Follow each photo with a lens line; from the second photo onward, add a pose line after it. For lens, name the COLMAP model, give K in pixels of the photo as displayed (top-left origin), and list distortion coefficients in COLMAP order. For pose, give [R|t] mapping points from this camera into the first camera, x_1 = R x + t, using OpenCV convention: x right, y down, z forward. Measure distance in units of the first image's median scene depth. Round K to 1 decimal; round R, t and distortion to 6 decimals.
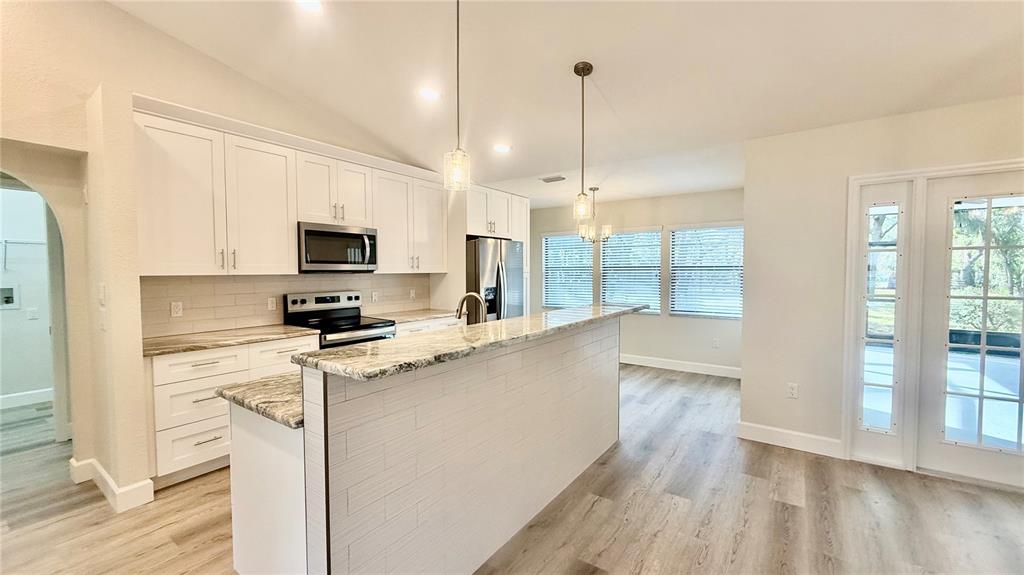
lens RADIAL K [[408.5, 0, 511.7], [0, 408.5, 286.3], [0, 0, 1]] dist [-0.000692, 0.000309]
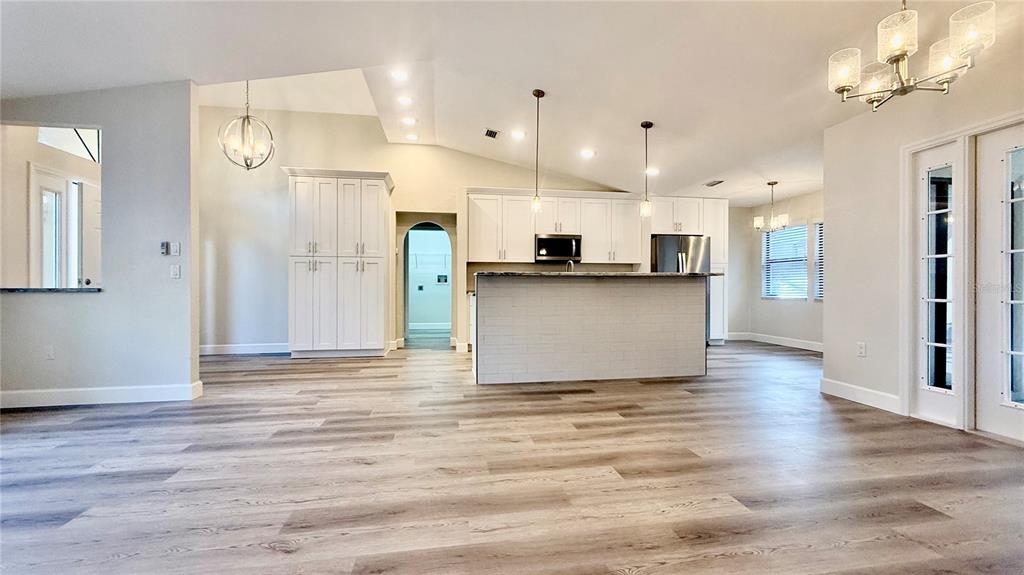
lens RADIAL K [[408.5, 0, 509.8], [0, 408.5, 287.5], [0, 0, 1]] dist [-0.000692, 0.000309]
pose [[0.703650, 0.005600, -0.710525, 0.637094], [-0.029111, 0.999357, -0.020953, 0.112499], [0.709951, 0.035428, 0.703360, -0.342214]]
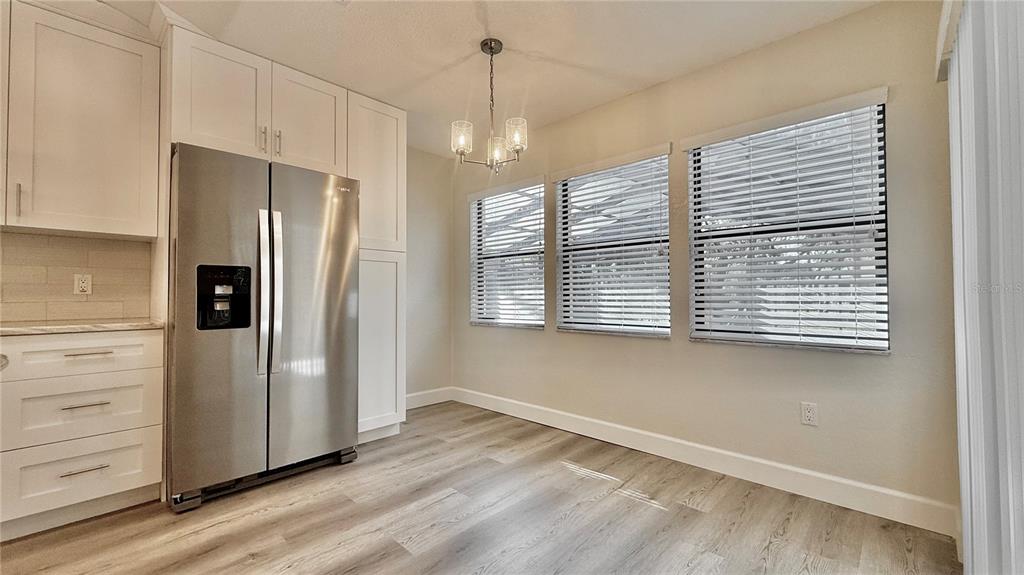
lens RADIAL K [[408.5, 0, 507.0], [0, 408.5, 288.0], [0, 0, 1]] dist [-0.000692, 0.000309]
pose [[0.987056, -0.003985, -0.160324, 0.378647], [-0.004904, 0.998474, -0.055013, 0.058056], [0.160298, 0.055087, 0.985530, 0.773193]]
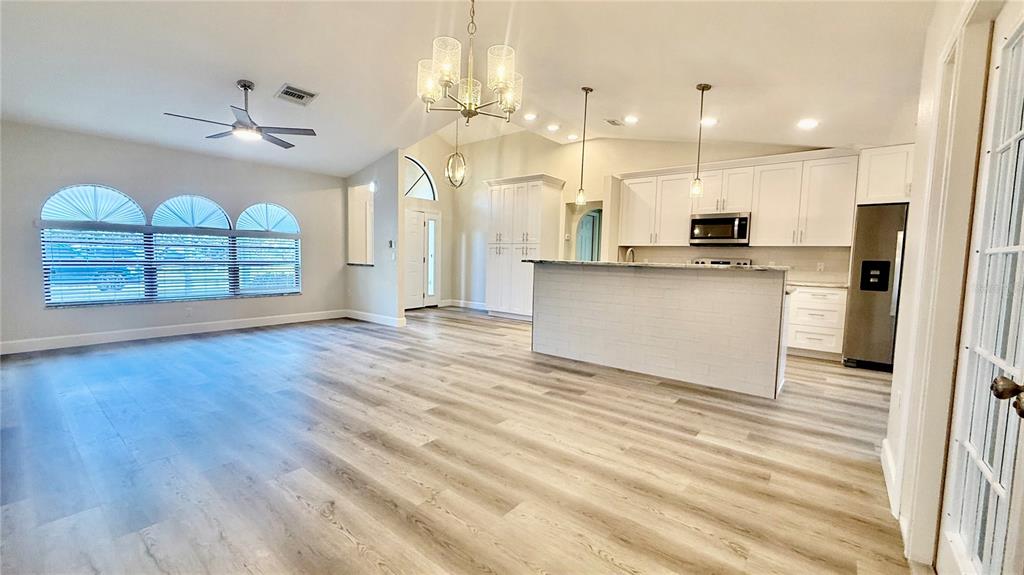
lens RADIAL K [[408.5, 0, 510.5], [0, 408.5, 288.5], [0, 0, 1]] dist [-0.000692, 0.000309]
pose [[-0.063281, 0.079399, -0.994832, 1.089969], [-0.059941, 0.994728, 0.083203, 0.044421], [0.996194, 0.064897, -0.058188, 0.321576]]
